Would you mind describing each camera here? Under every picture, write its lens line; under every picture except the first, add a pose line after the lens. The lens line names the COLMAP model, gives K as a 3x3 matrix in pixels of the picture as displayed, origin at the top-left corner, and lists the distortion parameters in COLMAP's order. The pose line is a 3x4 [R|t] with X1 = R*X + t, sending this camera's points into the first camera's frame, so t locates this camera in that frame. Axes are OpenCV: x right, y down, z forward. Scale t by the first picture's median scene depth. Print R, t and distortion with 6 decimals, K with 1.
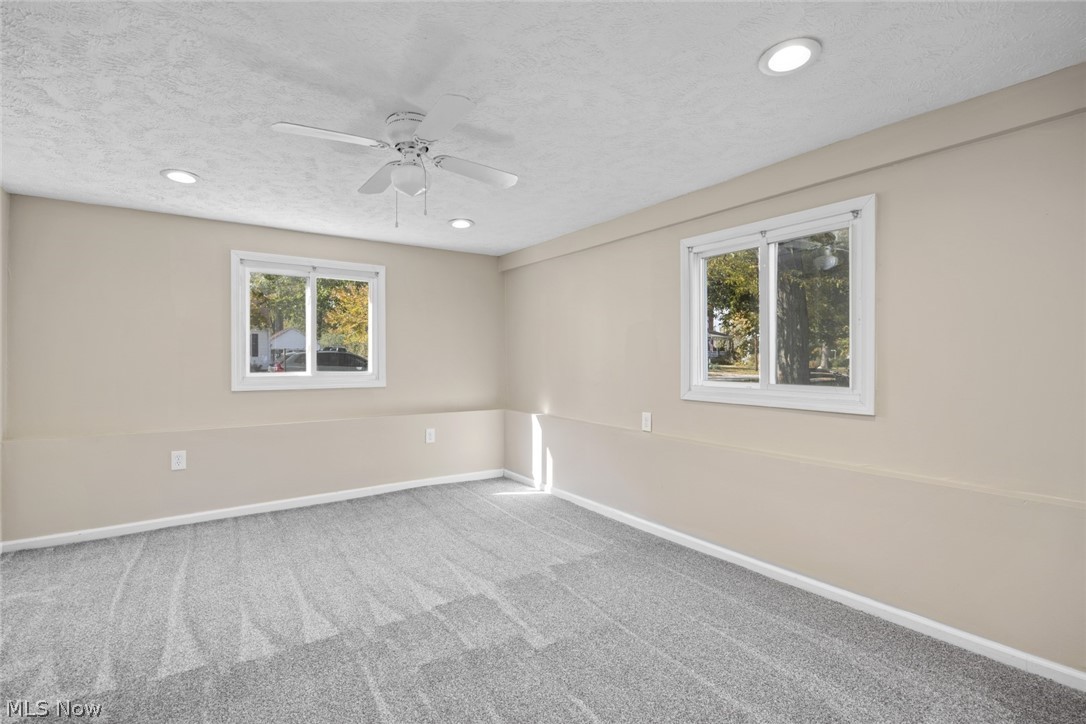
lens RADIAL K [[499.9, 0, 548.3], [0, 499.9, 362.2], [0, 0, 1]] dist [-0.005392, -0.000770]
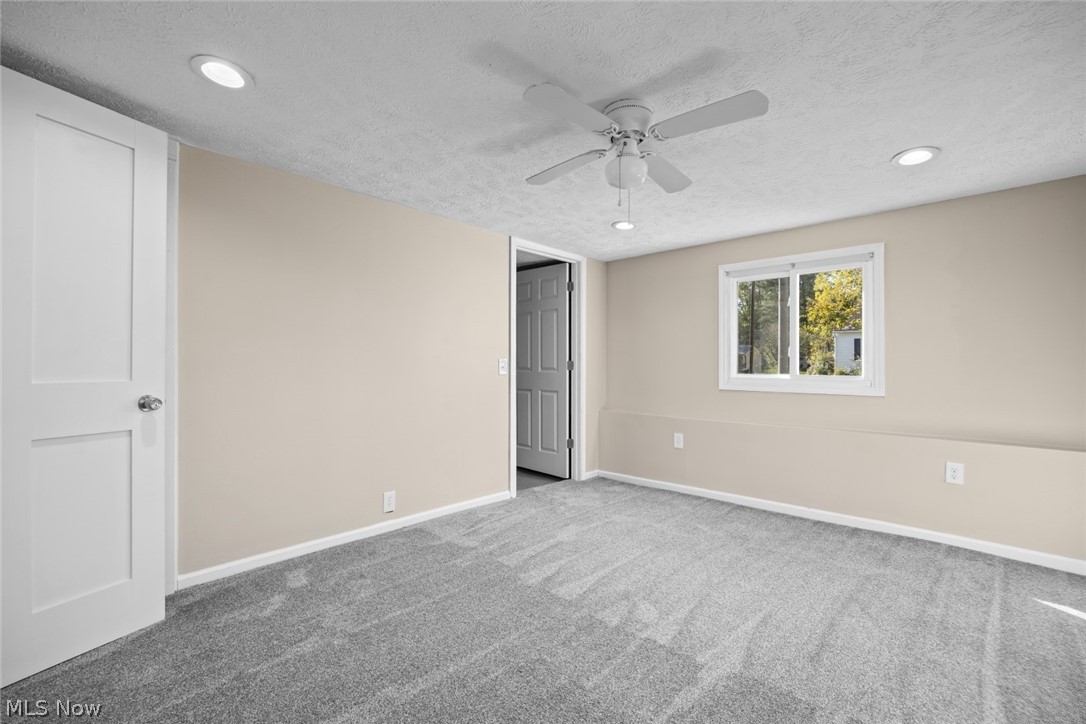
lens RADIAL K [[468.3, 0, 549.3], [0, 468.3, 360.8], [0, 0, 1]] dist [-0.010412, -0.000555]
pose [[0.193960, -0.005182, -0.980996, 0.381913], [-0.006920, 0.999954, -0.006651, 0.002958], [0.980985, 0.008079, 0.193915, 0.458394]]
